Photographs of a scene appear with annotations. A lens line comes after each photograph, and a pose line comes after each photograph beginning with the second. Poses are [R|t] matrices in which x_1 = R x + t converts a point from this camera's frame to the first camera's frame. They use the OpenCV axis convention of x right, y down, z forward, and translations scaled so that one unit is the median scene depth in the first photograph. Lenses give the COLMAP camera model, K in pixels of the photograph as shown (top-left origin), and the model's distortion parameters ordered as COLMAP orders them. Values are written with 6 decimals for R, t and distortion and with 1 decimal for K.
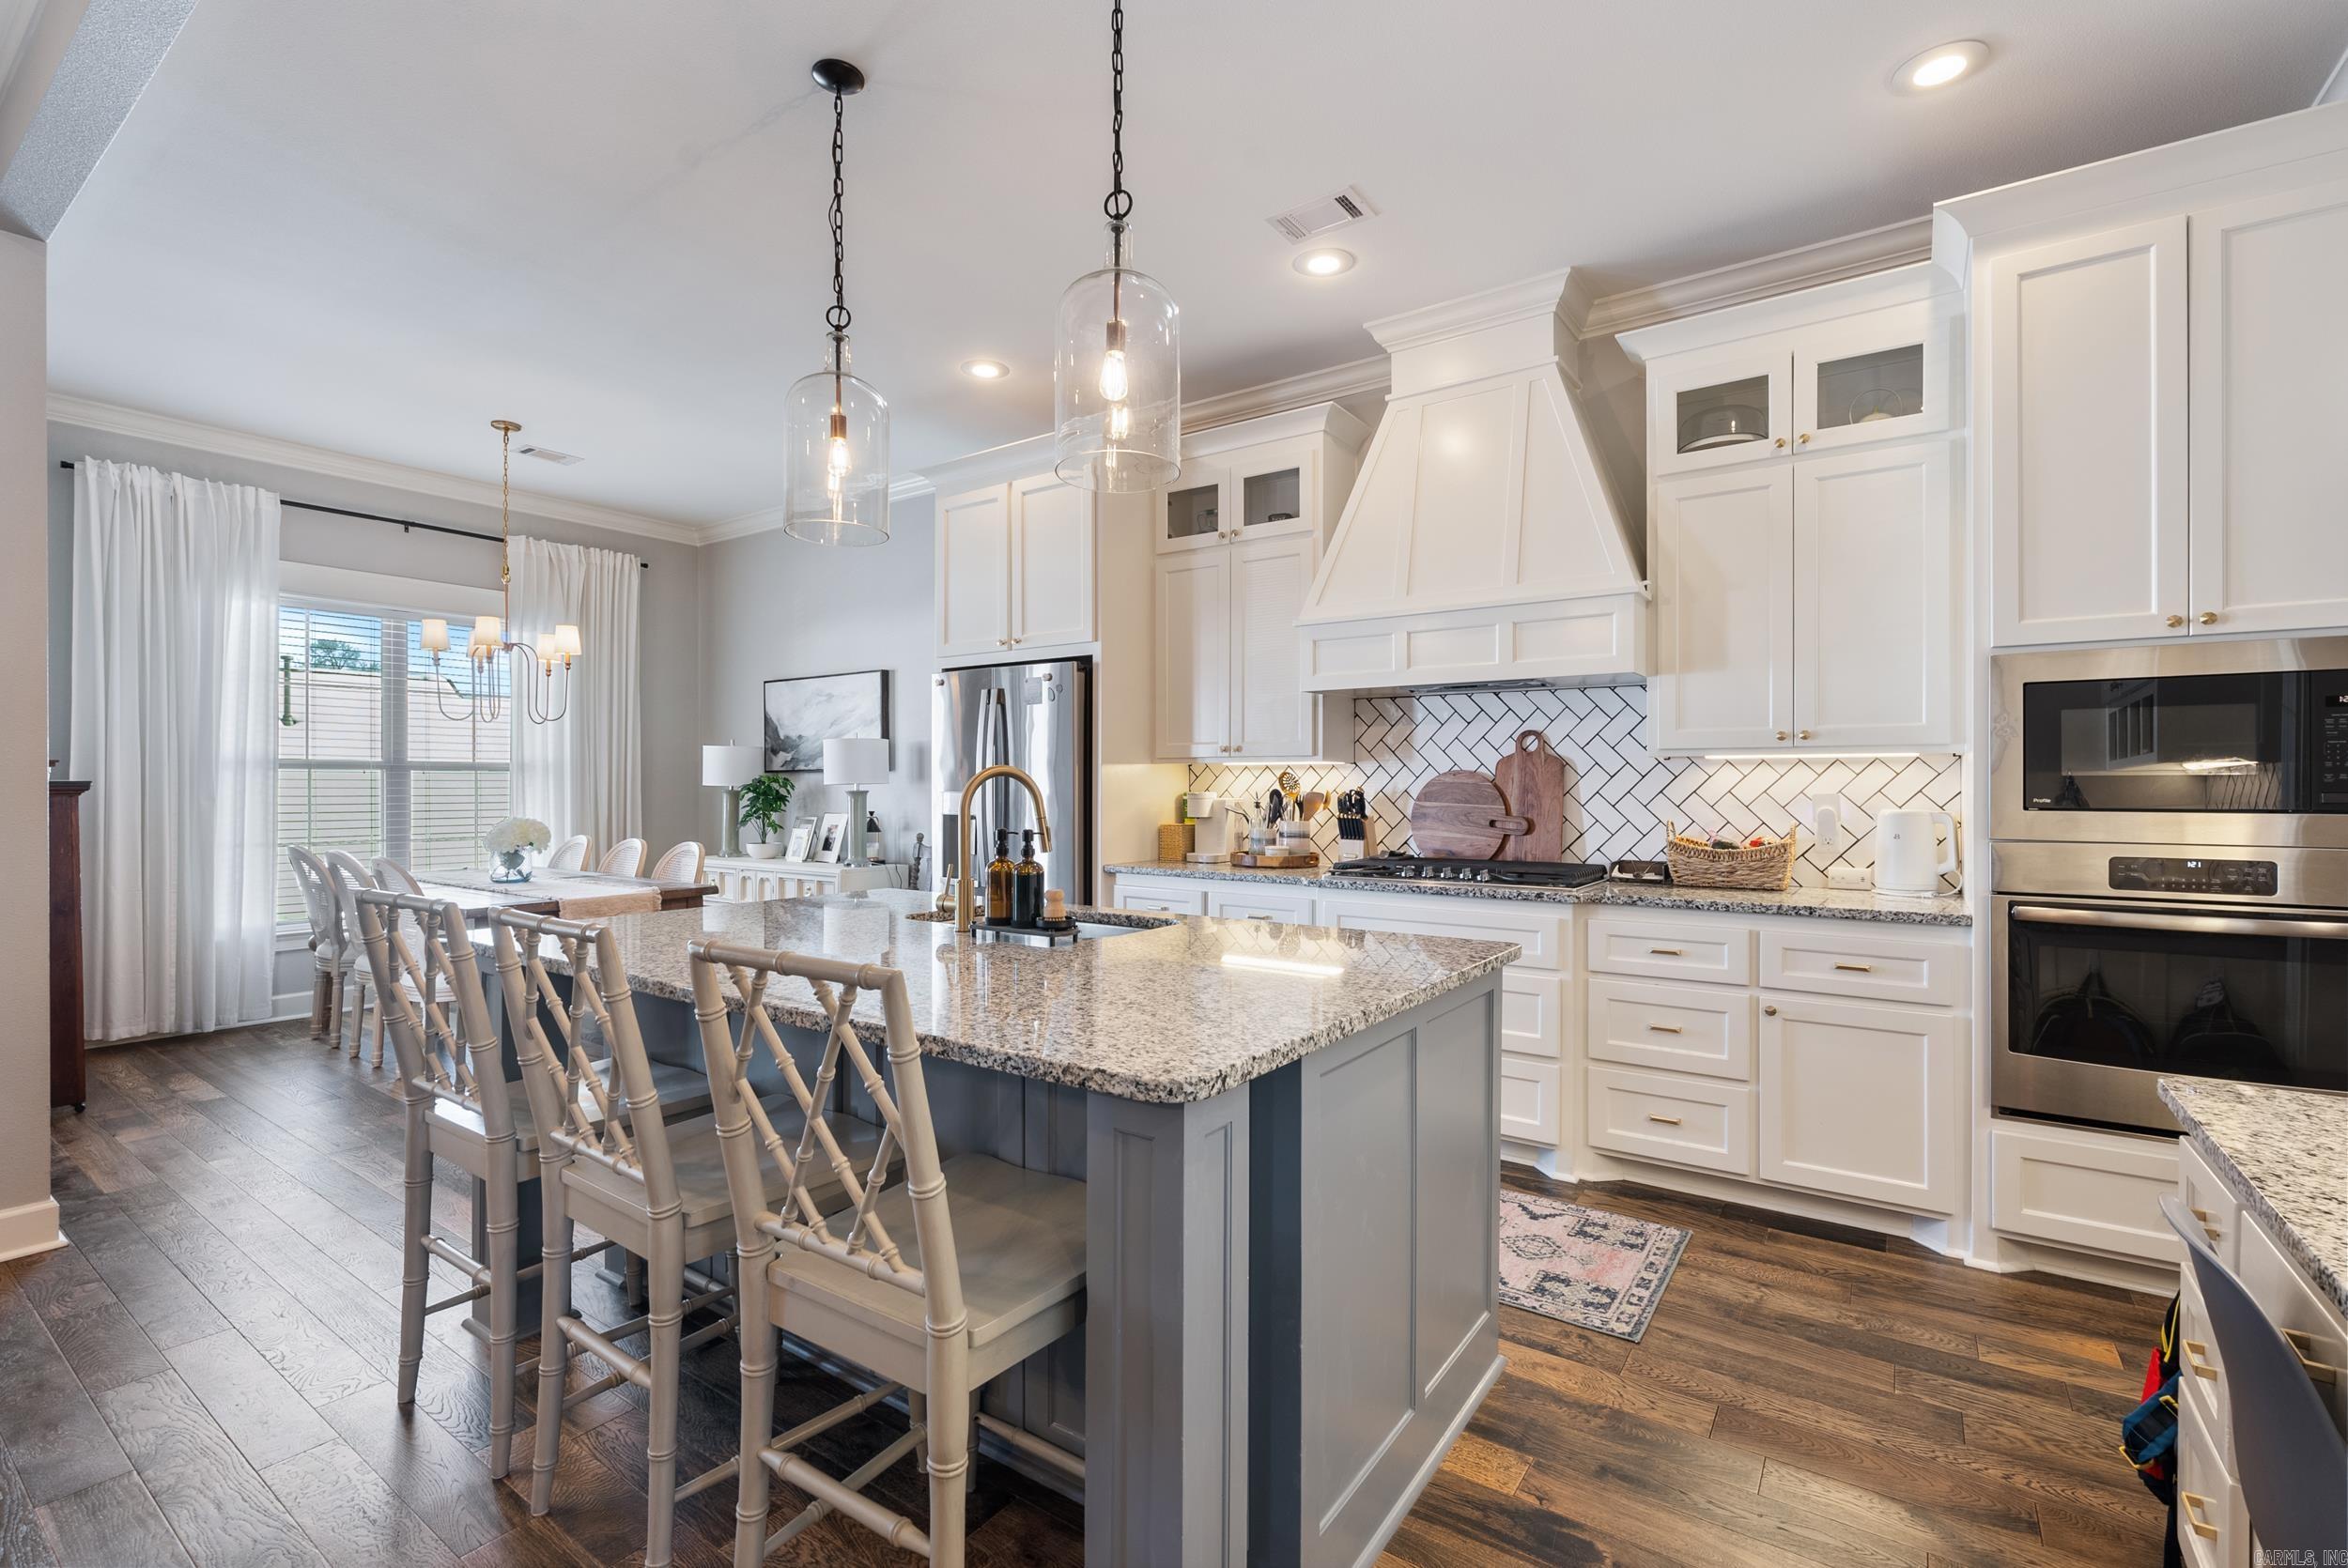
lens RADIAL K [[1031.7, 0, 1176.5], [0, 1031.7, 783.8], [0, 0, 1]] dist [-0.007562, 0.001409]
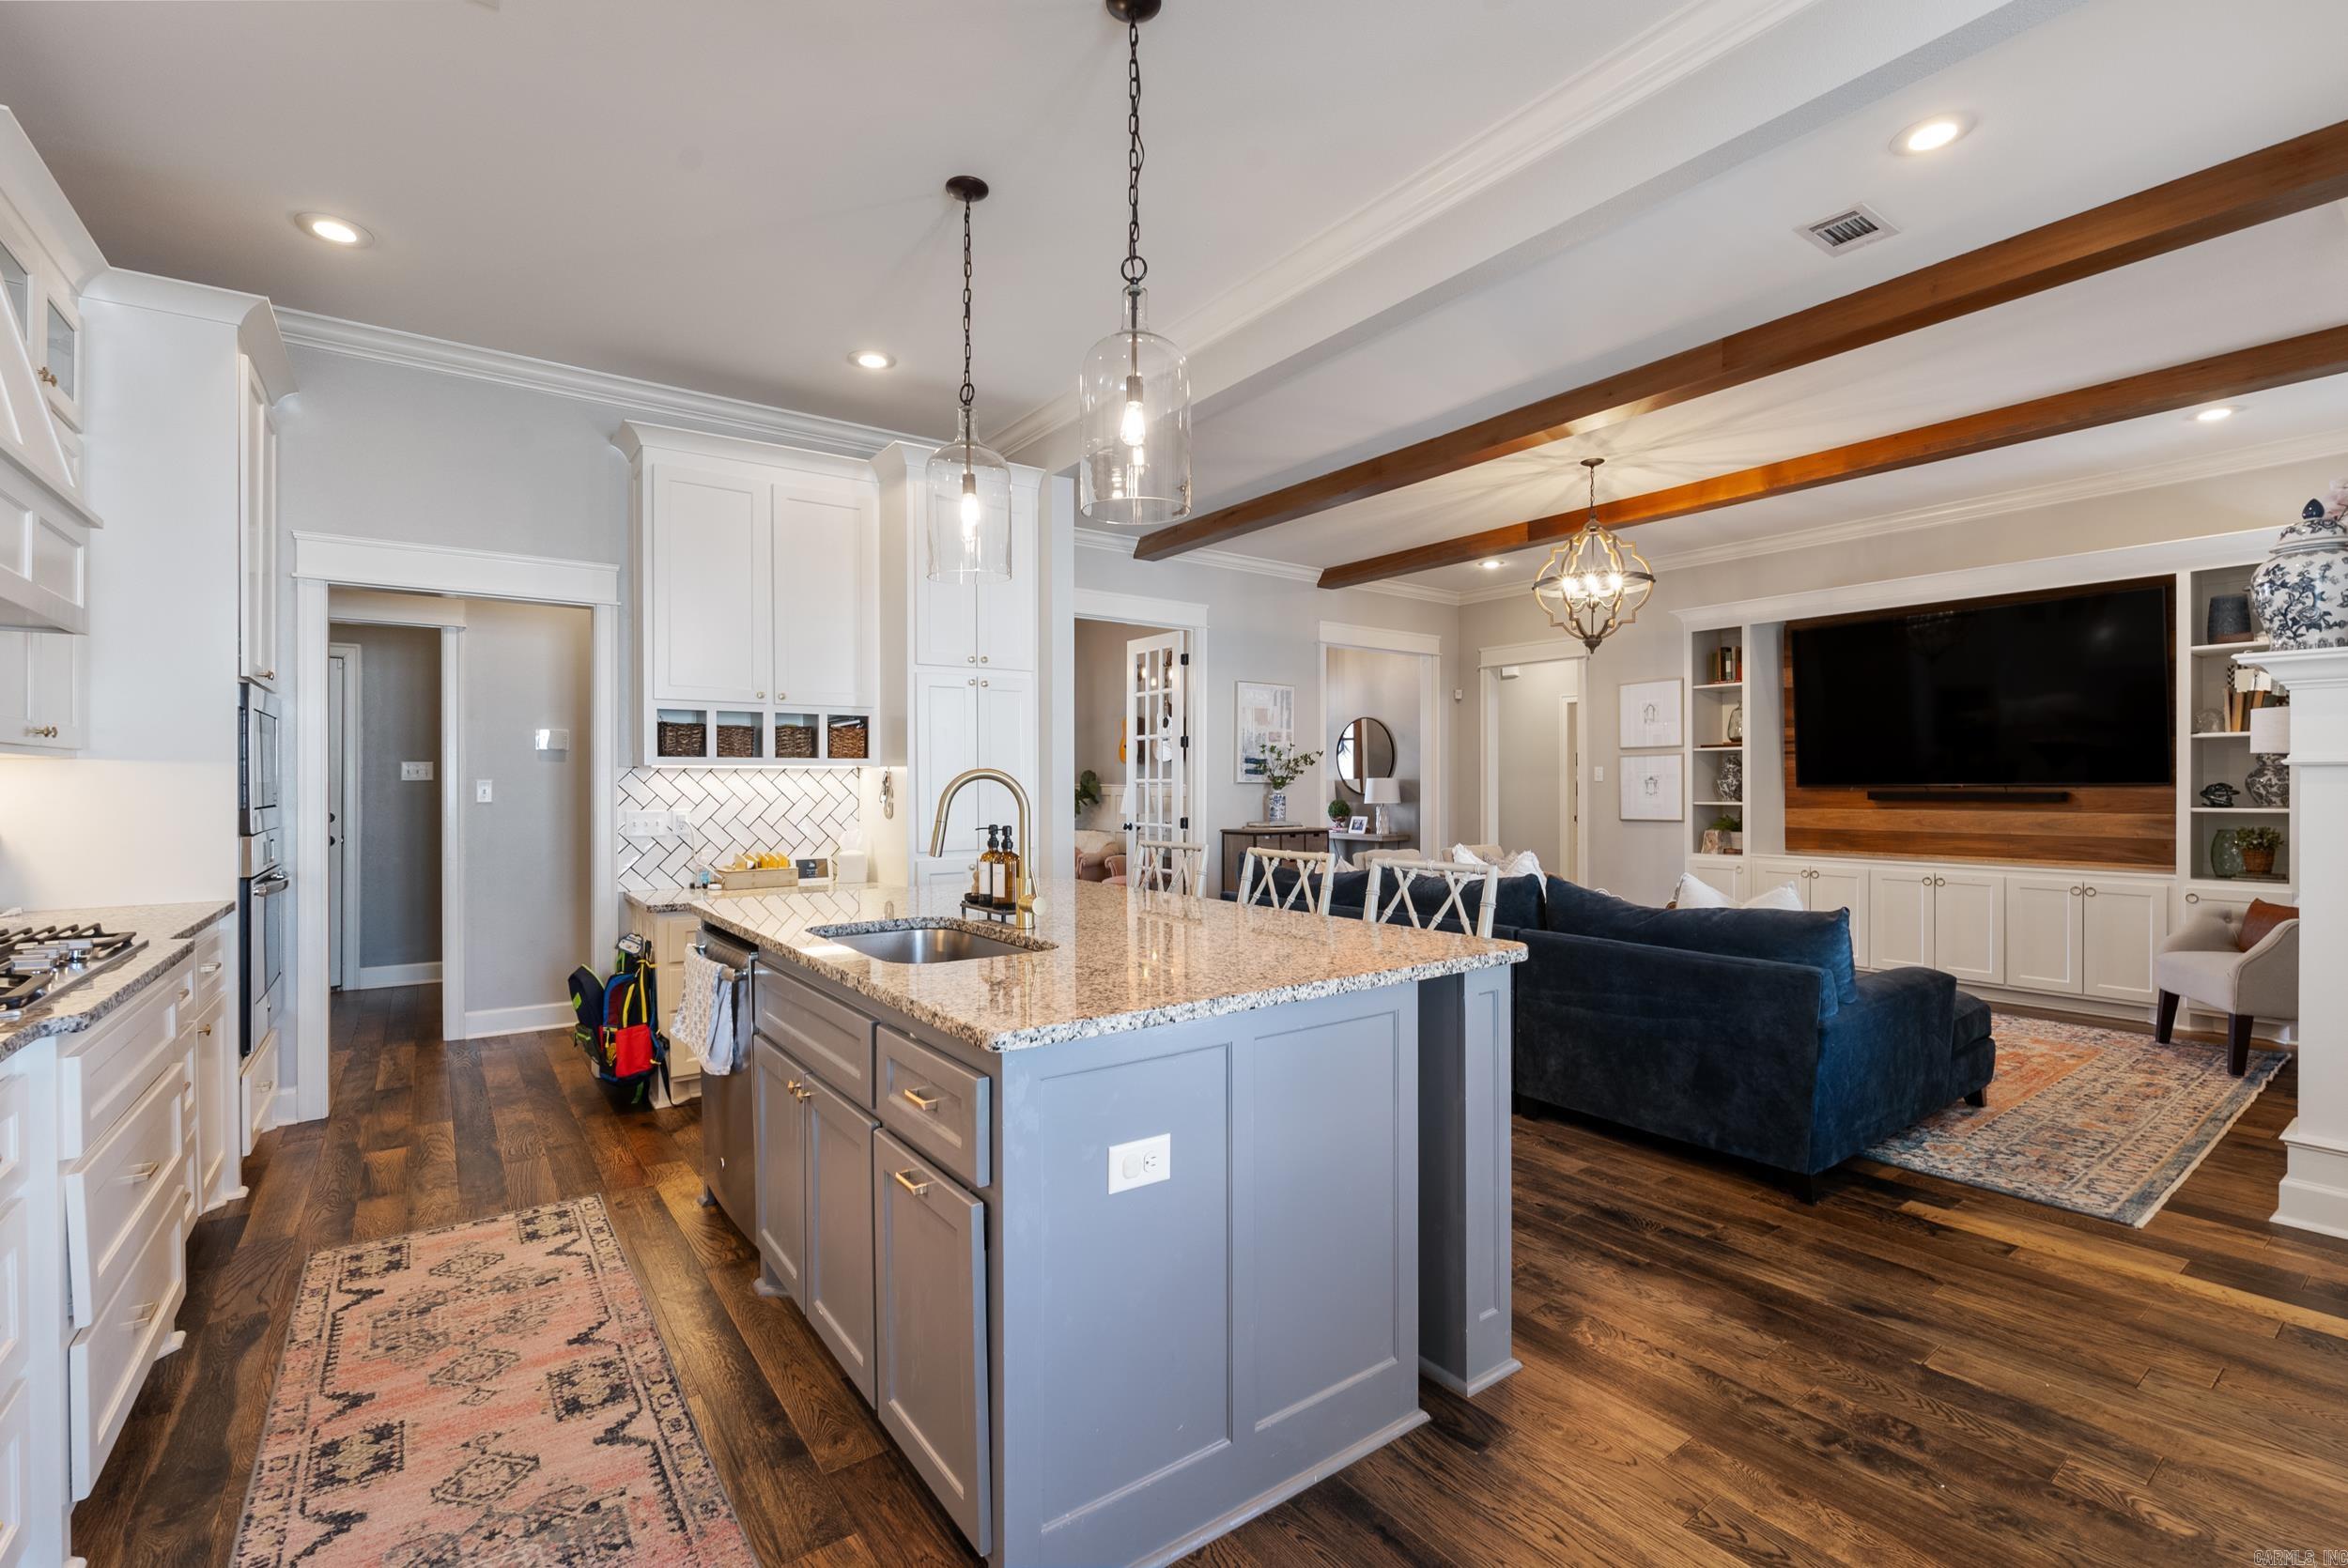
lens RADIAL K [[1031.7, 0, 1176.5], [0, 1031.7, 783.8], [0, 0, 1]] dist [-0.007562, 0.001409]
pose [[-0.946221, 0.003301, 0.323503, -0.388154], [0.004366, 0.999987, 0.002564, -0.002371], [-0.323491, 0.003839, -0.946224, 1.094326]]
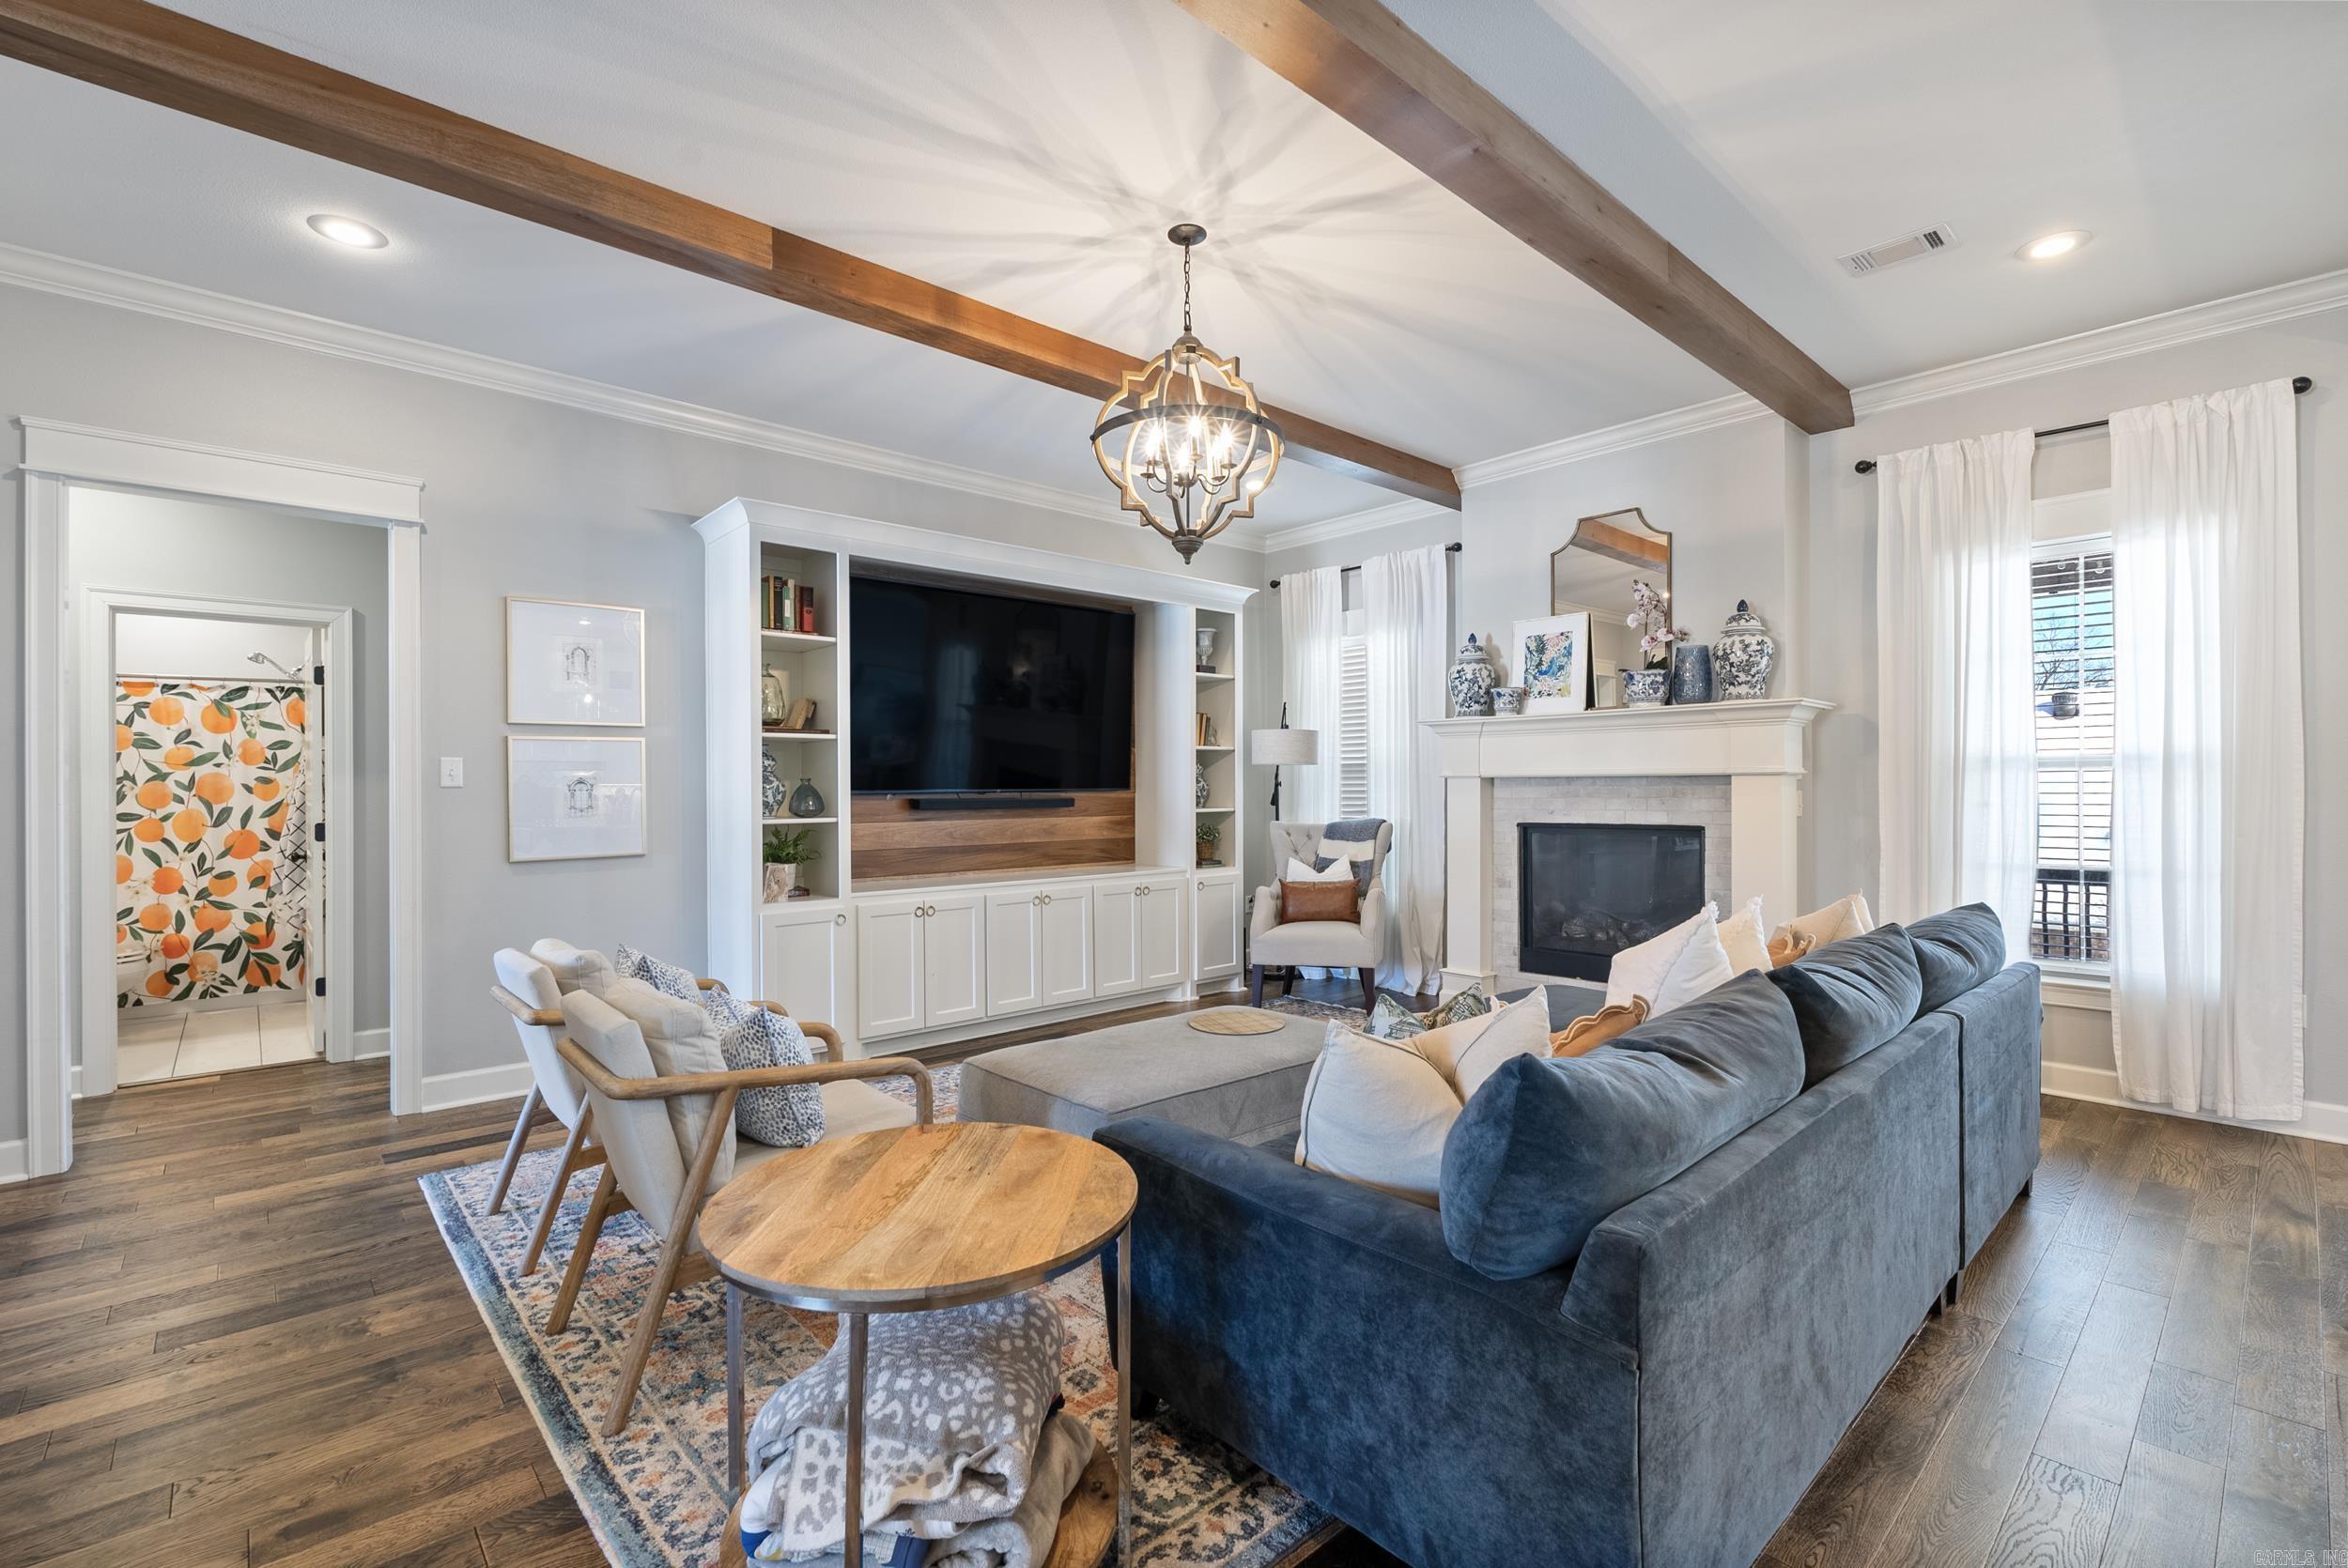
lens RADIAL K [[1036.2, 0, 1177.2], [0, 1036.2, 784.7], [0, 0, 1]] dist [-0.005076, 0.000201]
pose [[-0.219263, 0.000775, -0.975666, 0.276256], [0.001114, 0.999999, 0.000543, -0.000276], [0.975665, -0.000968, -0.219263, -0.147160]]
